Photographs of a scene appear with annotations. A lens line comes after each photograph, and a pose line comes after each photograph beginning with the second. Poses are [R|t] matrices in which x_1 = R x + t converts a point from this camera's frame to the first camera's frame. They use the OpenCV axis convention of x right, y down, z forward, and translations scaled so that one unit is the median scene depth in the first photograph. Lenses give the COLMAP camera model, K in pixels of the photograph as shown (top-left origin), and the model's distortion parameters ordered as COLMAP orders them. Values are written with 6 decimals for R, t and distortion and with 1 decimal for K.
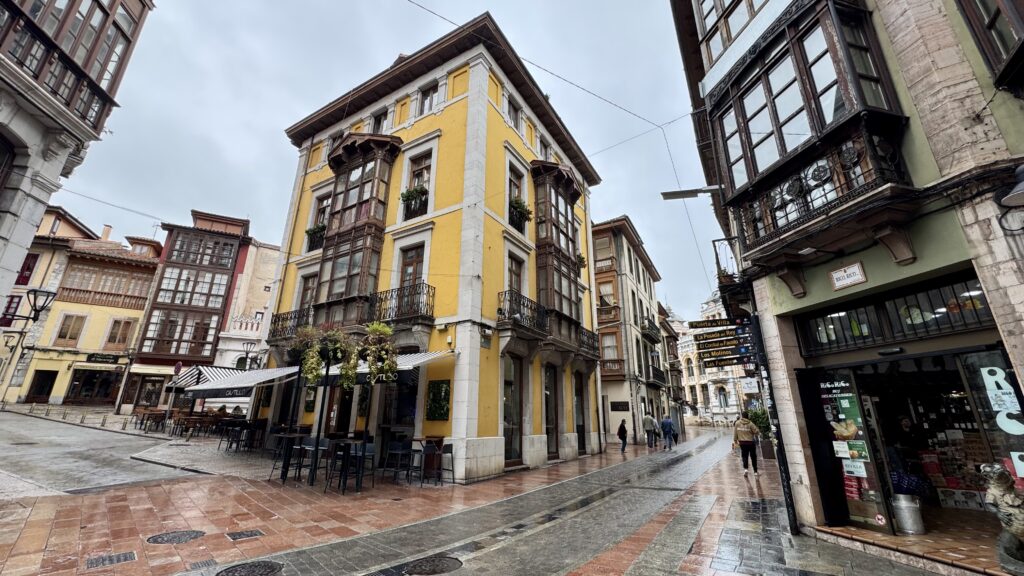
lens RADIAL K [[408.5, 0, 513.0], [0, 408.5, 284.7], [0, 0, 1]] dist [-0.000160, -0.000195]
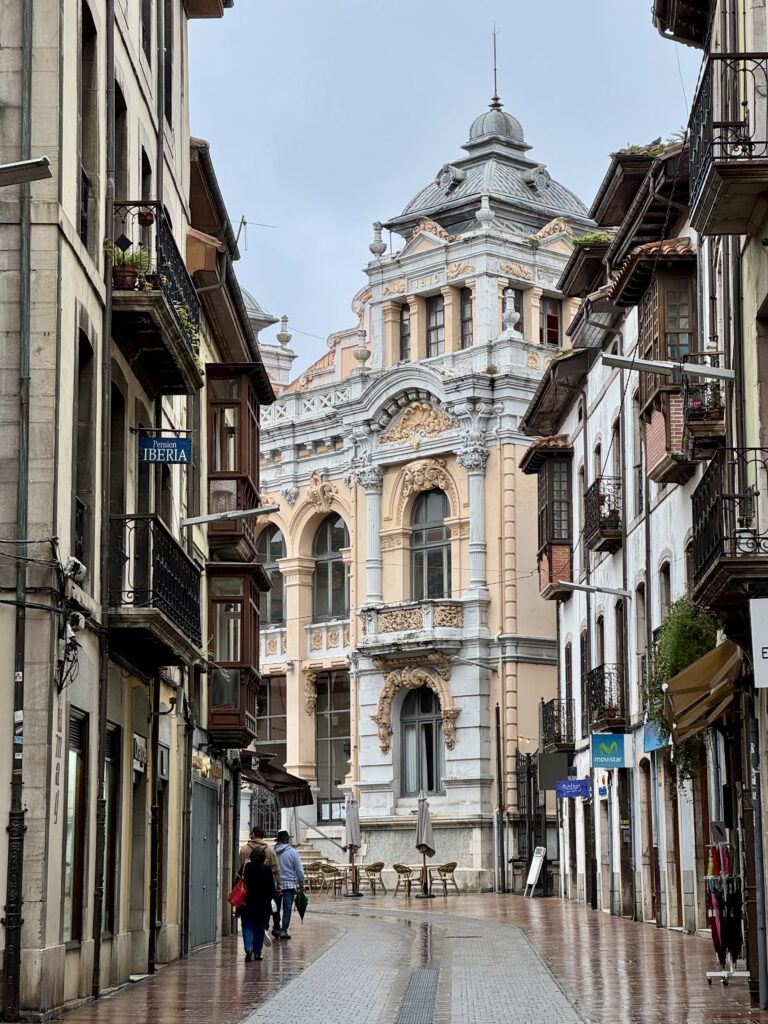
lens RADIAL K [[2403.5, 0, 384.0], [0, 2403.5, 512.0], [0, 0, 1]] dist [-0.062688, 0.917233]
pose [[0.889692, 0.060277, 0.452564, 0.010374], [-0.137585, 0.980564, 0.139876, 0.064255], [-0.435336, -0.186713, 0.880693, 0.186745]]
